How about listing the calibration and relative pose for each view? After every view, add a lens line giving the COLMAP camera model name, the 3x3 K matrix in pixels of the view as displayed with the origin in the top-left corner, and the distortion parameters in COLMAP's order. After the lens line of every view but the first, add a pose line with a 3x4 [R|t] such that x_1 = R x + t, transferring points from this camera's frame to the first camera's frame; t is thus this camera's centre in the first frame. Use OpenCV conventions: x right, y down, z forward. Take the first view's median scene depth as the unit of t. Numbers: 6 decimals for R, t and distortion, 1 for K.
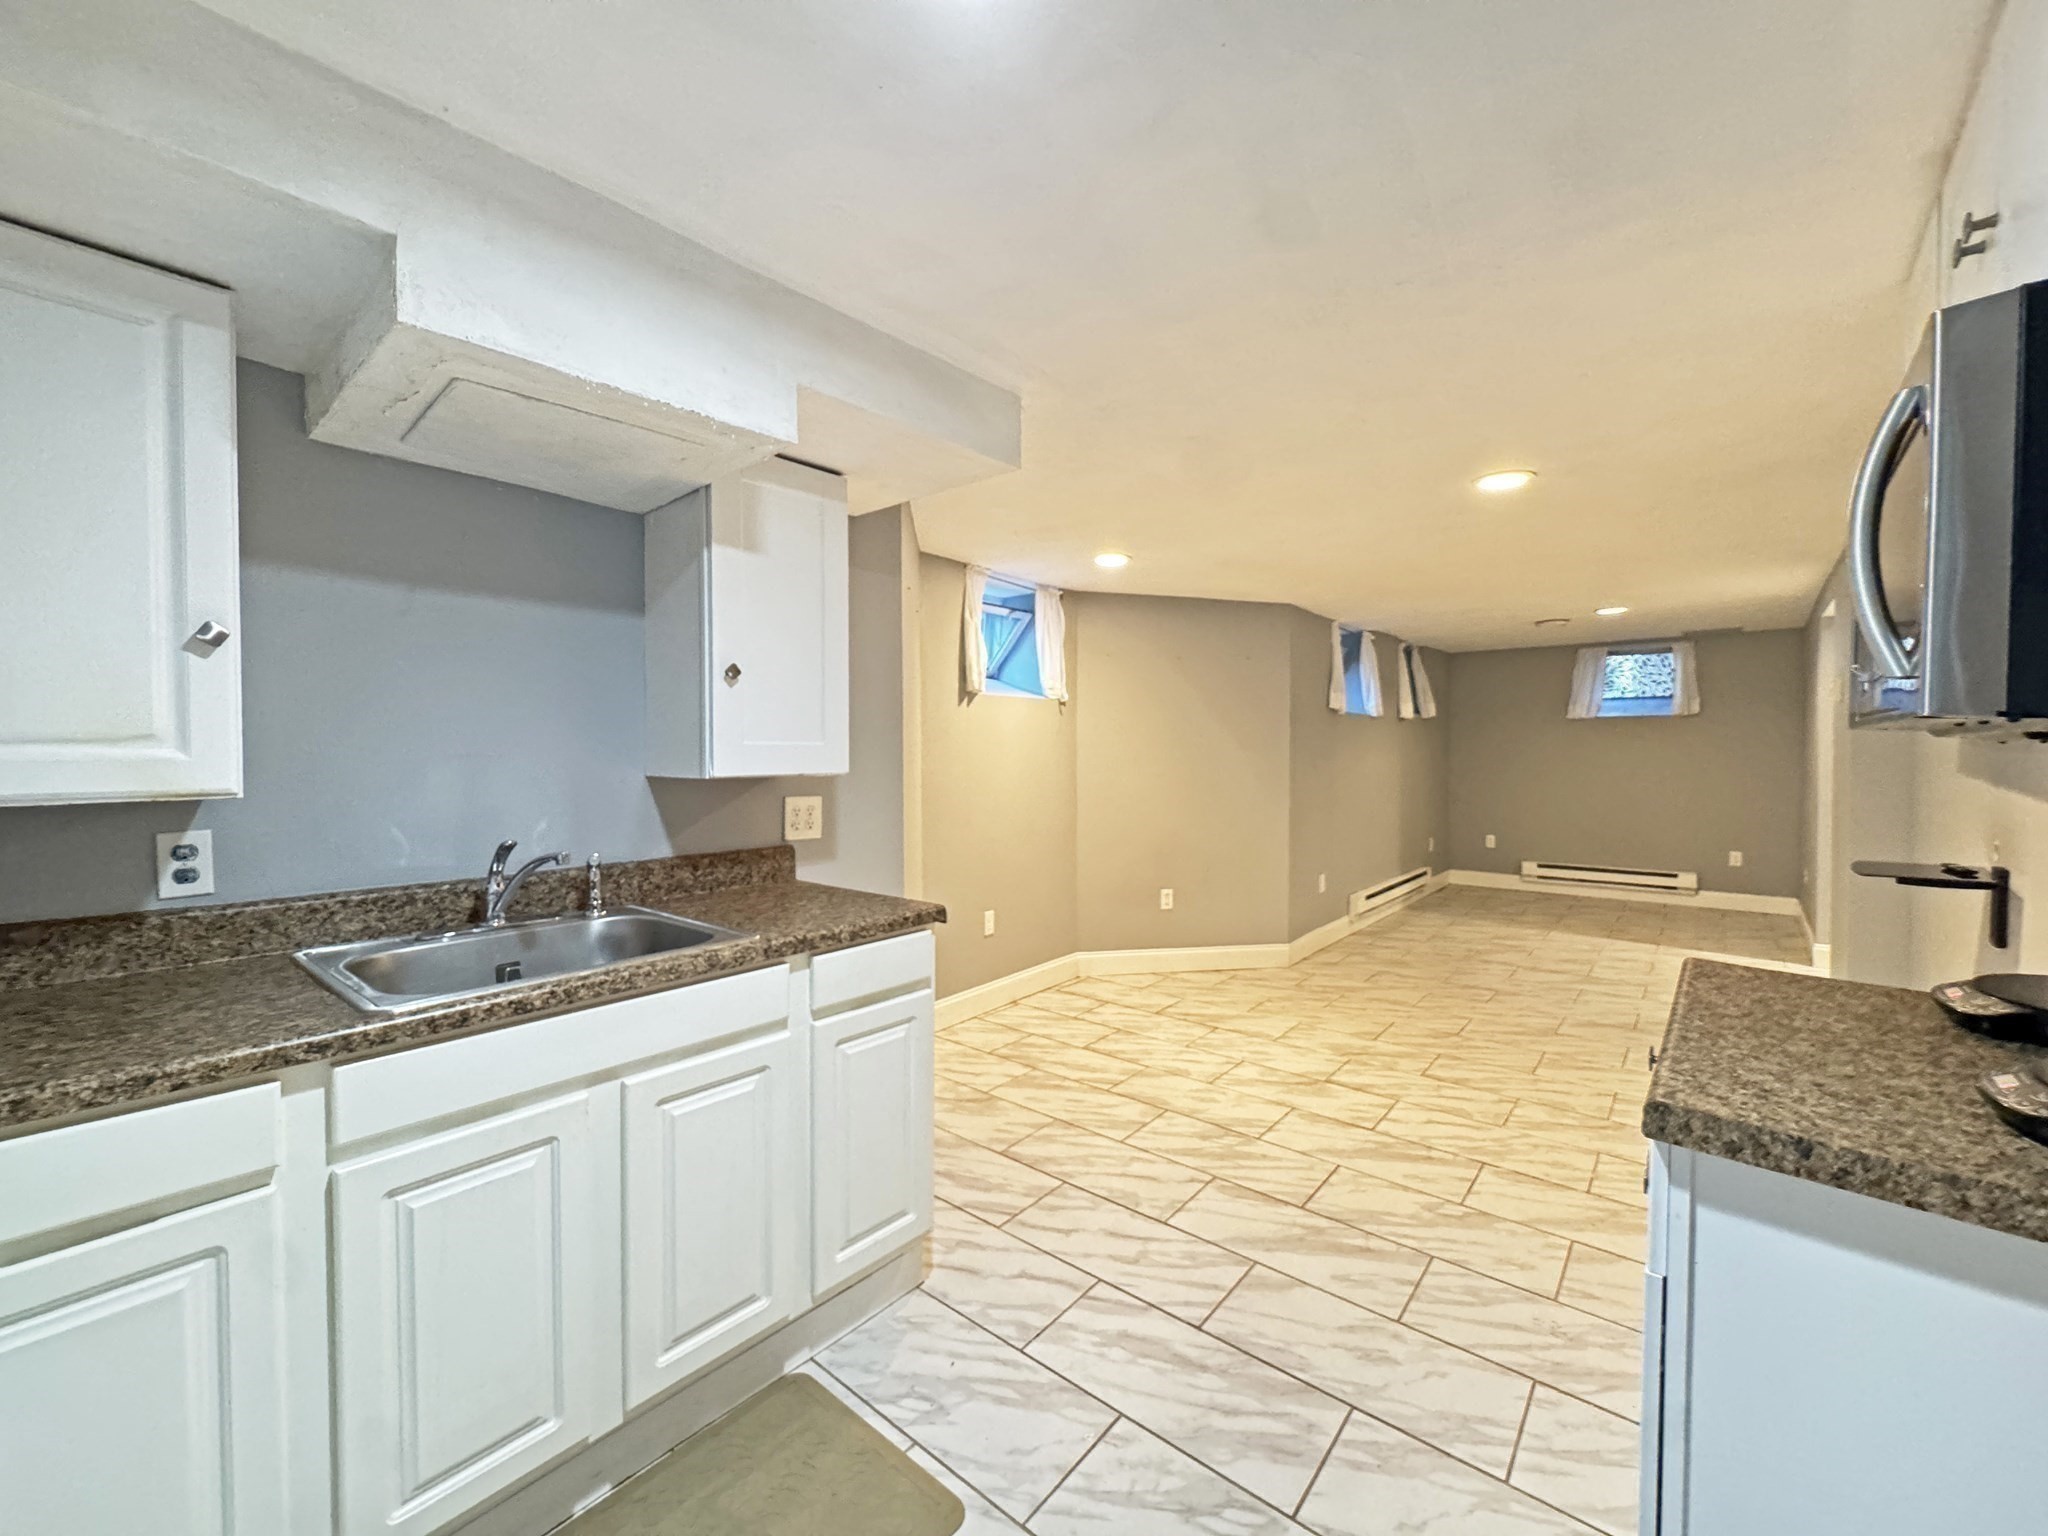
lens RADIAL K [[820.0, 0, 1025.1], [0, 820.0, 768.8], [0, 0, 1]] dist [-0.001858, 0.000036]
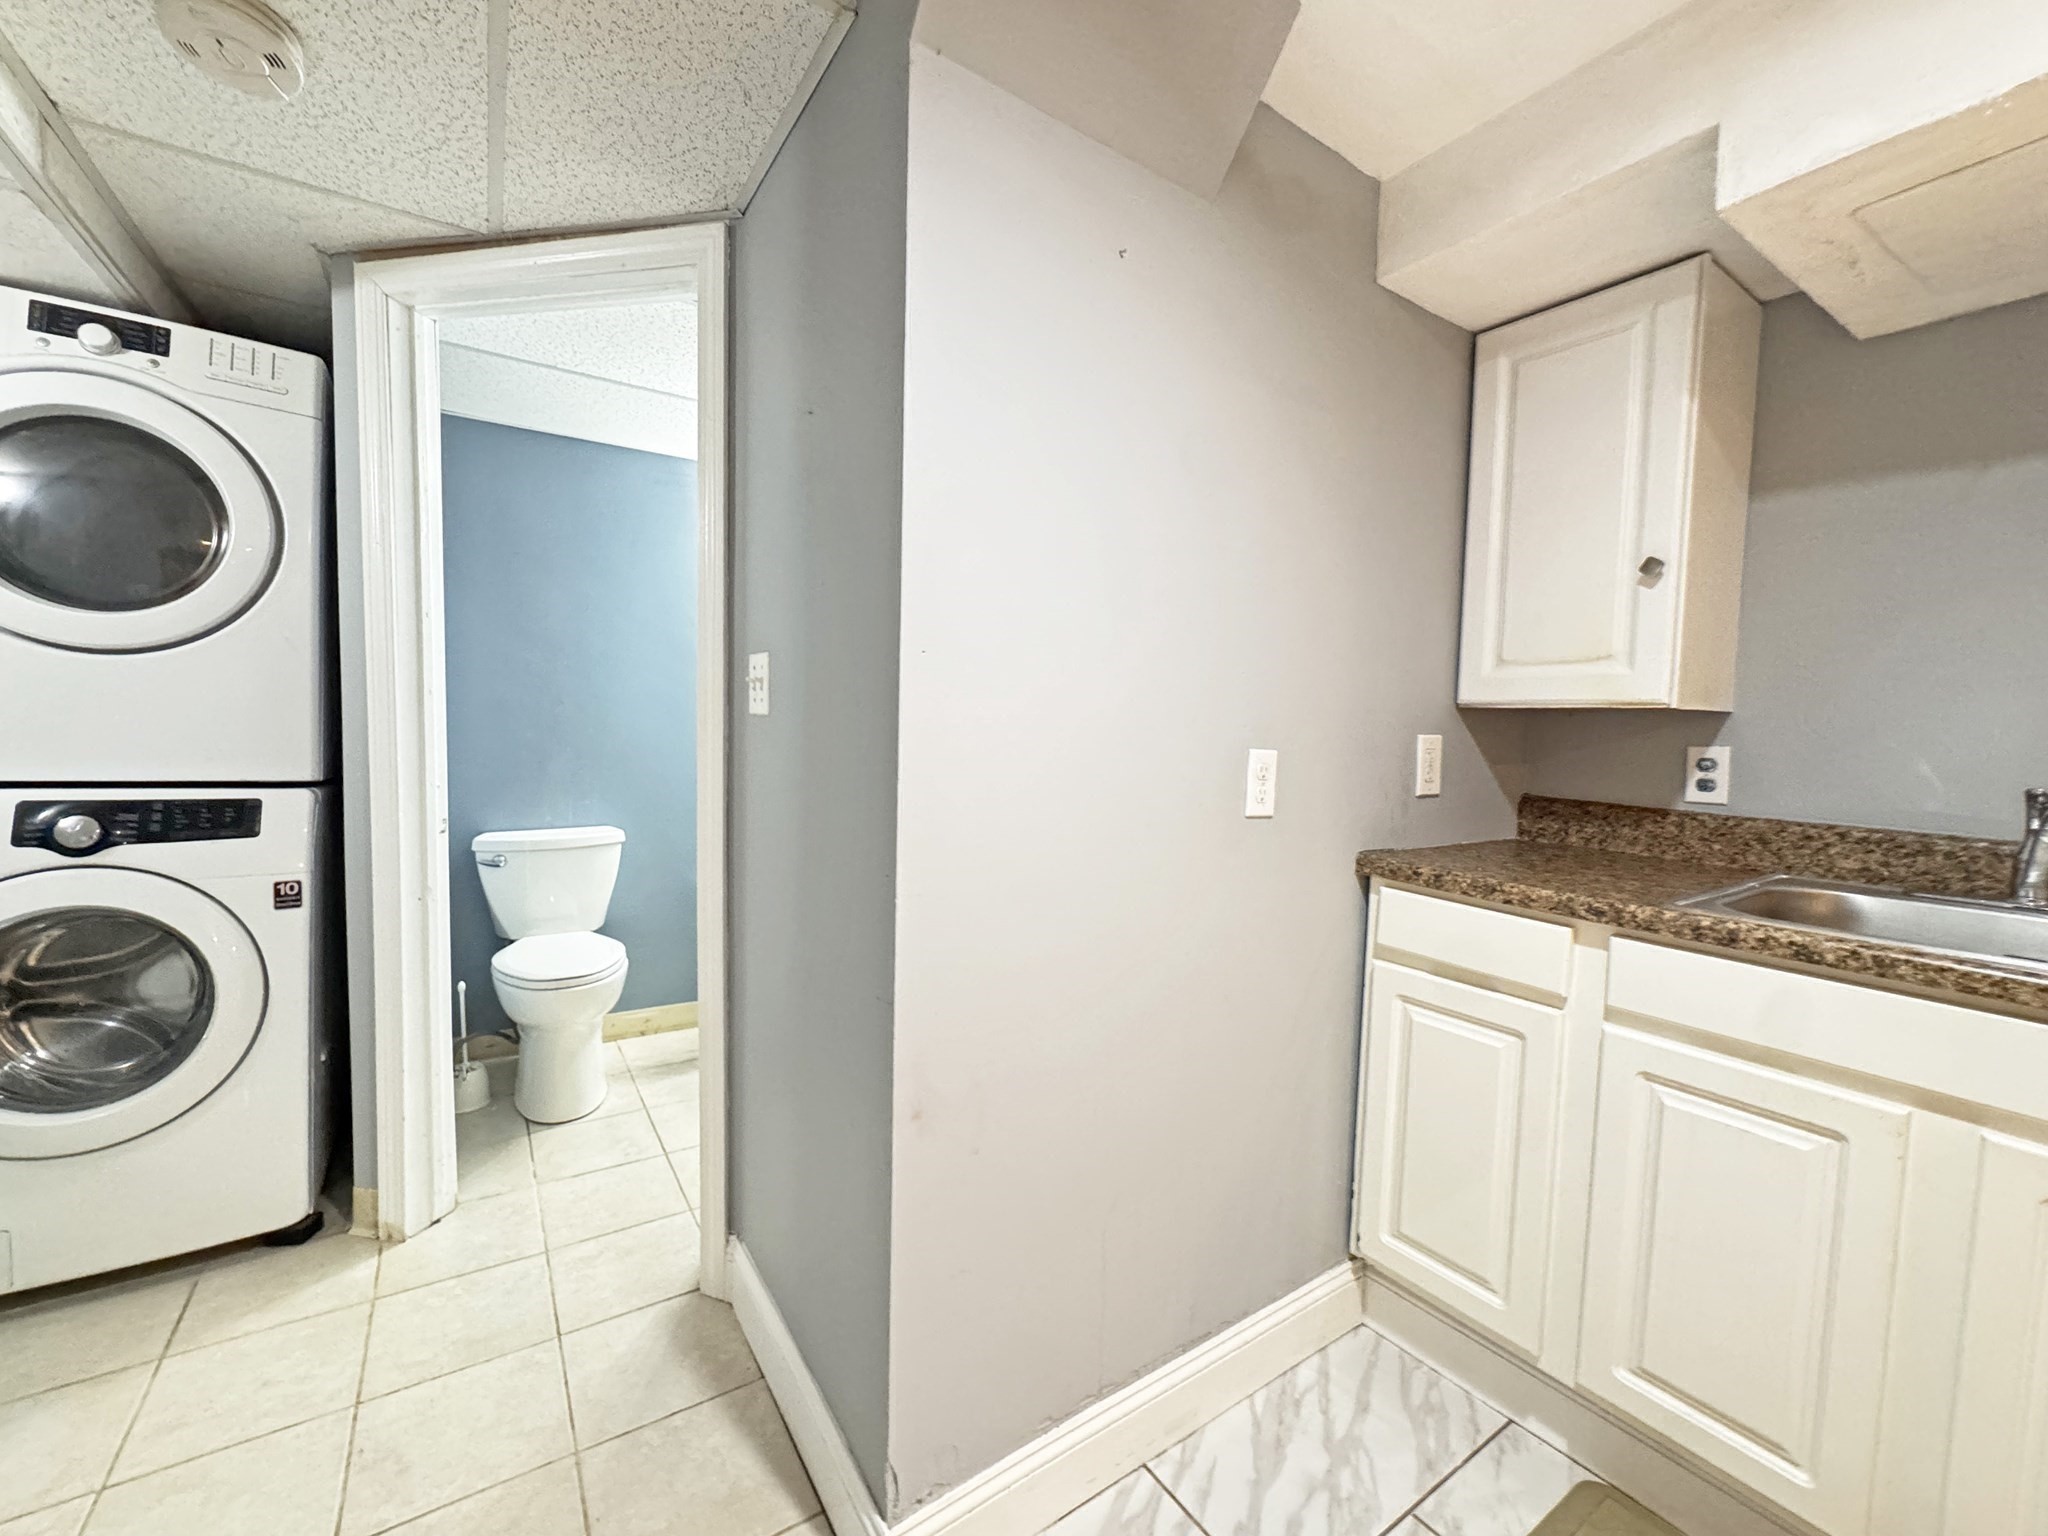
lens RADIAL K [[820.0, 0, 1024.6], [0, 820.0, 765.2], [0, 0, 1]] dist [-0.001858, 0.000036]
pose [[-0.279256, 0.050359, -0.958895, 0.275126], [-0.047565, 0.996672, 0.066195, 0.057600], [0.959038, 0.064096, -0.275931, 0.317549]]
